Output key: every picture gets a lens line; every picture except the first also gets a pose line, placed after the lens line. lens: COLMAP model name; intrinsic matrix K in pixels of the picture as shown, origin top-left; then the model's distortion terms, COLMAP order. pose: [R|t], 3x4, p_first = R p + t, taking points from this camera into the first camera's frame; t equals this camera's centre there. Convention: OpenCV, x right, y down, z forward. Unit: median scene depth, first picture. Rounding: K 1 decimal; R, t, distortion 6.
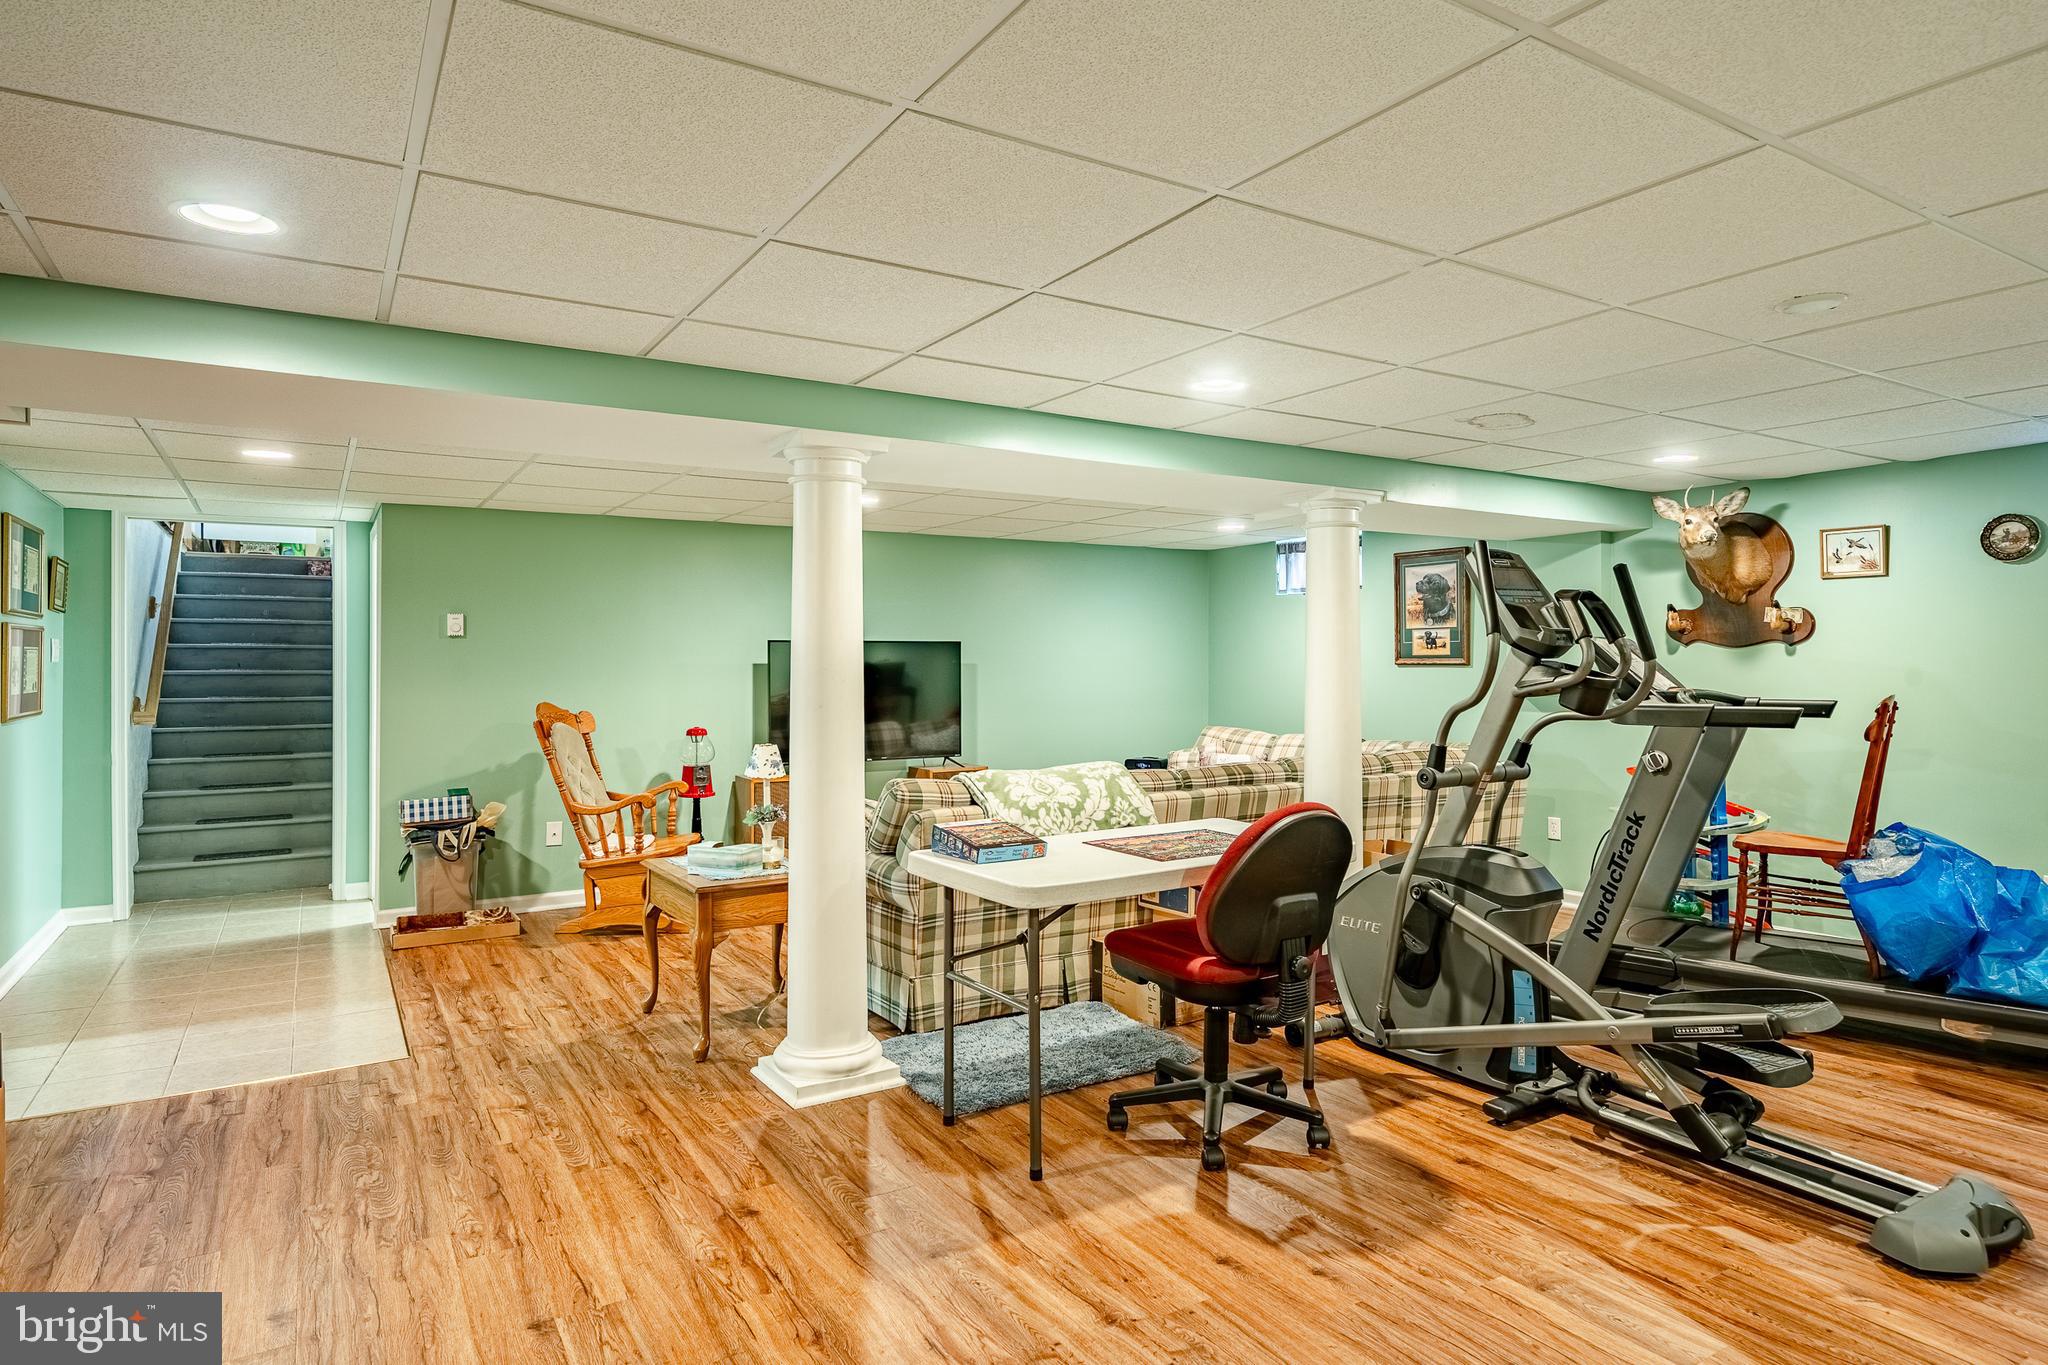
lens RADIAL K [[1161.1, 0, 1011.1], [0, 1161.1, 653.3], [0, 0, 1]] dist [0.000179, -0.000247]
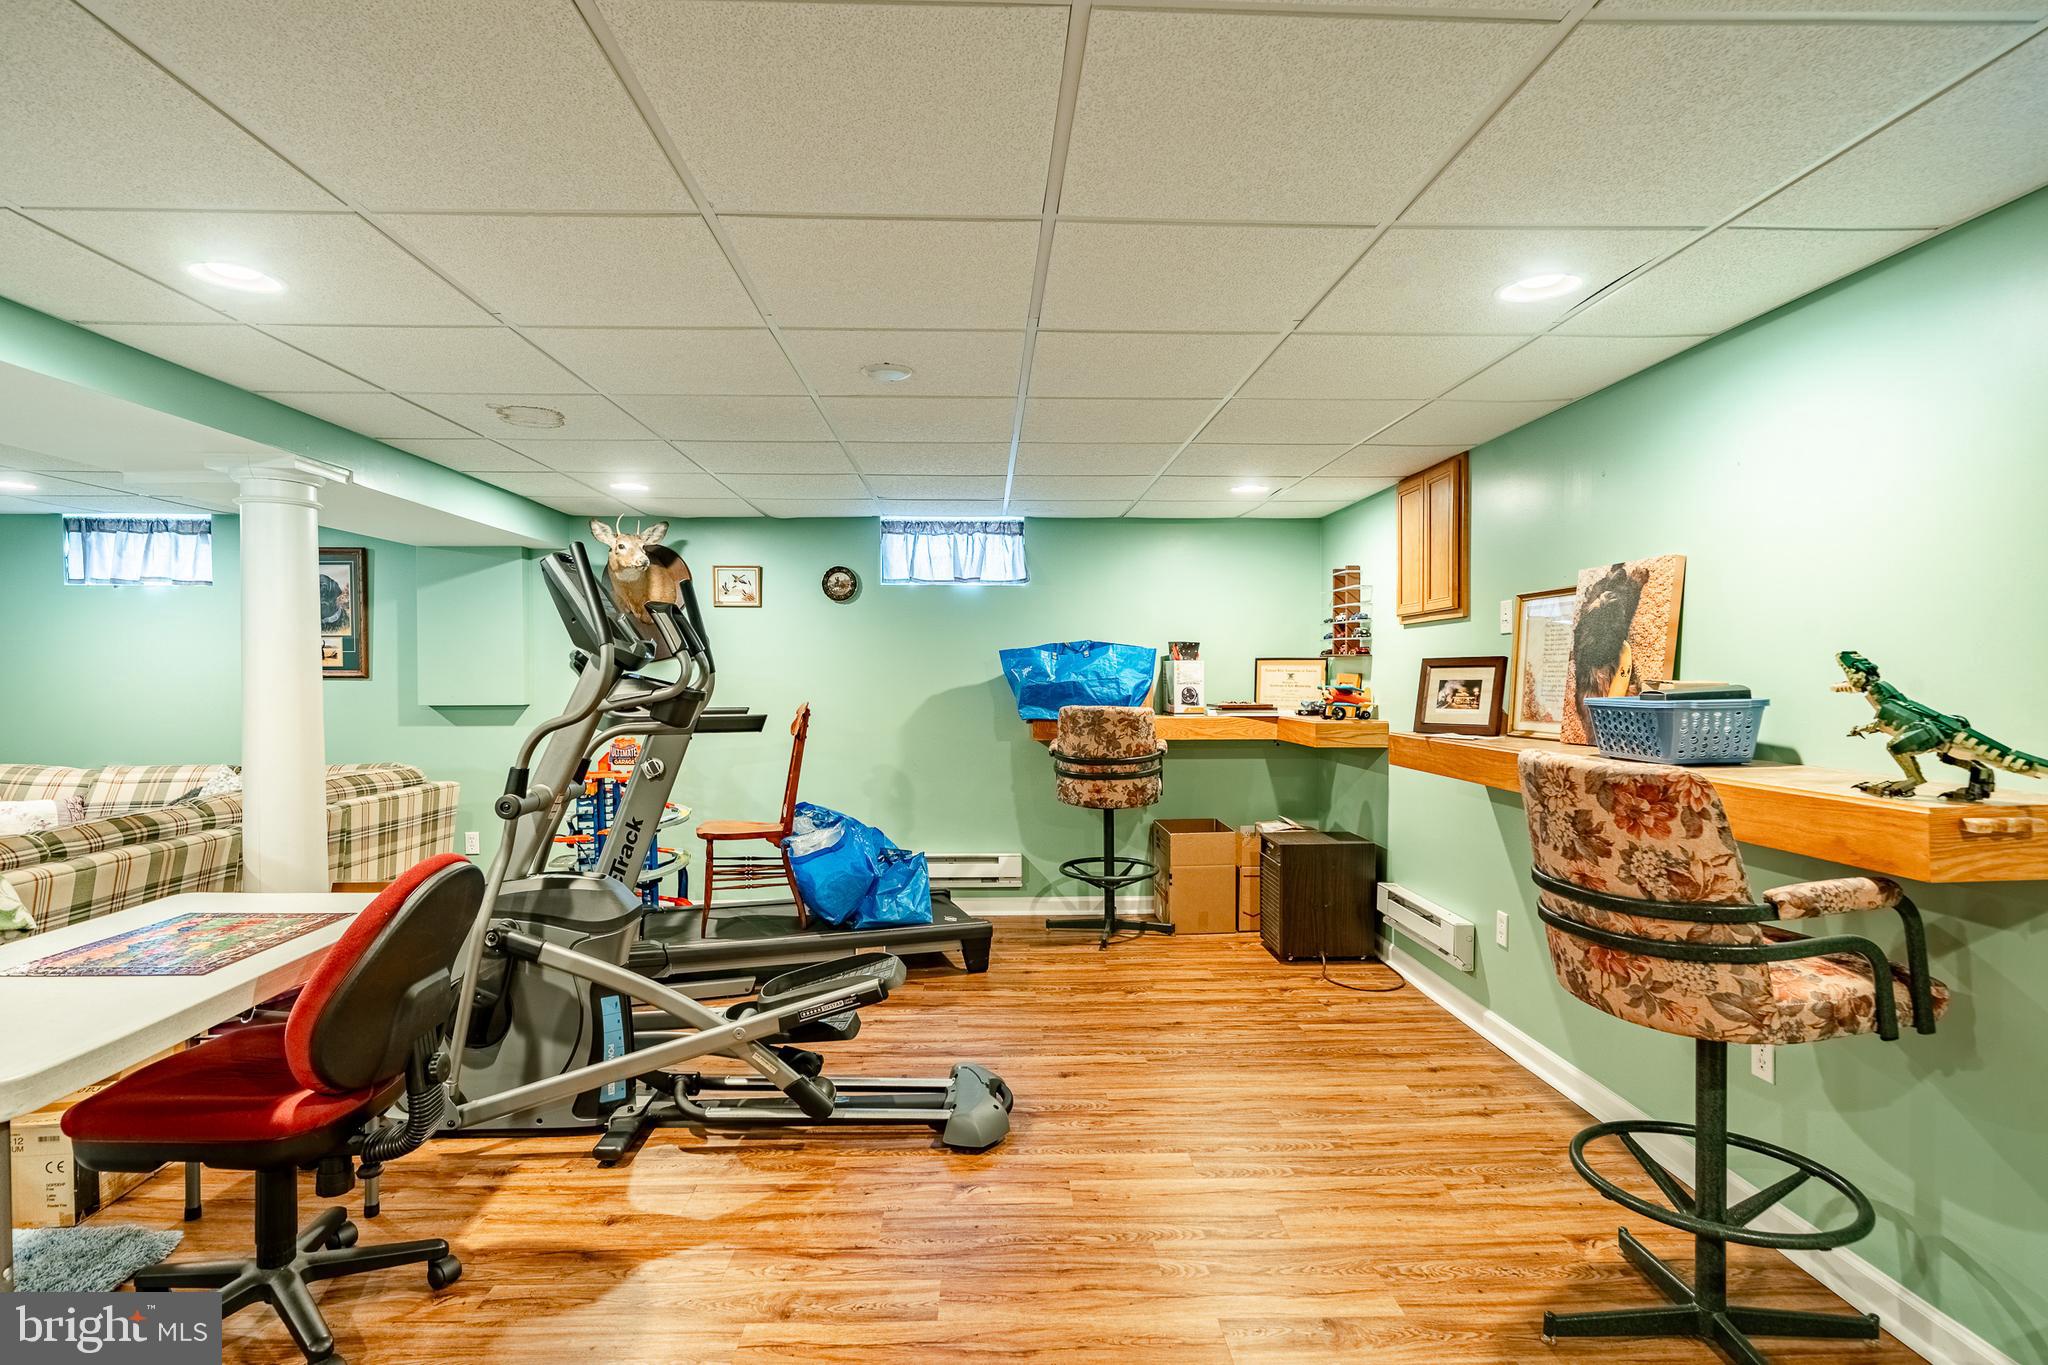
lens RADIAL K [[1055.4, 0, 1010.5], [0, 1055.4, 695.3], [0, 0, 1]] dist [-0.000235, 0.000675]
pose [[0.495121, -0.013649, 0.868717, -0.142993], [-0.009677, 0.999728, 0.021223, 0.002606], [-0.868770, -0.018915, 0.494854, 0.270805]]
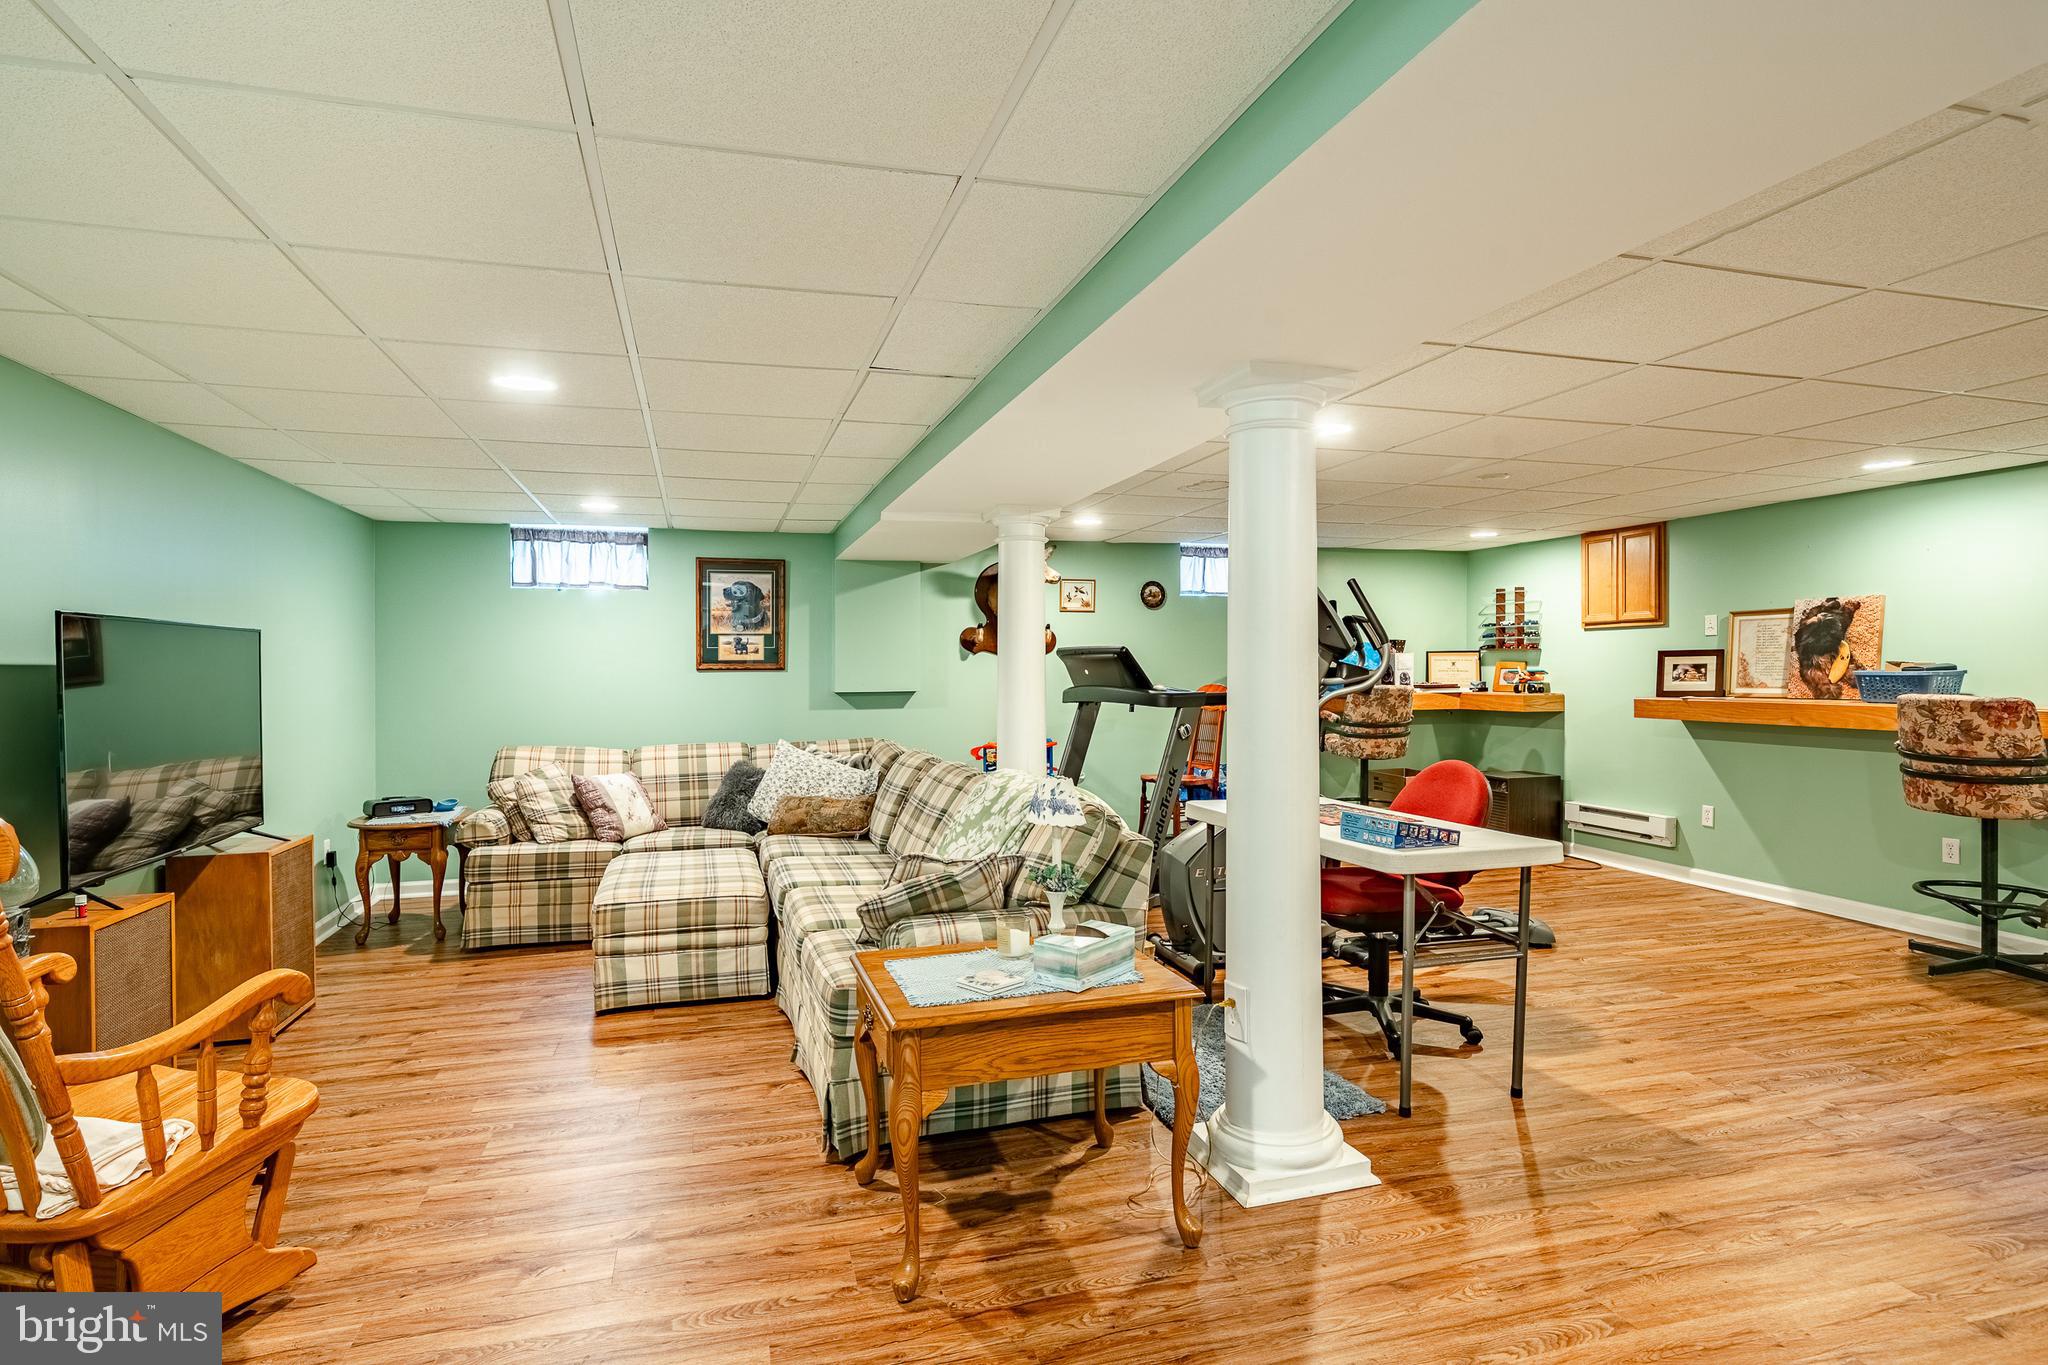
lens RADIAL K [[1055.4, 0, 1023.6], [0, 1055.4, 687.0], [0, 0, 1]] dist [-0.000235, 0.000675]
pose [[0.260168, -0.015101, 0.965445, -0.917180], [-0.003209, 0.999859, 0.016504, 0.017405], [-0.965558, -0.007392, 0.260082, 0.975962]]
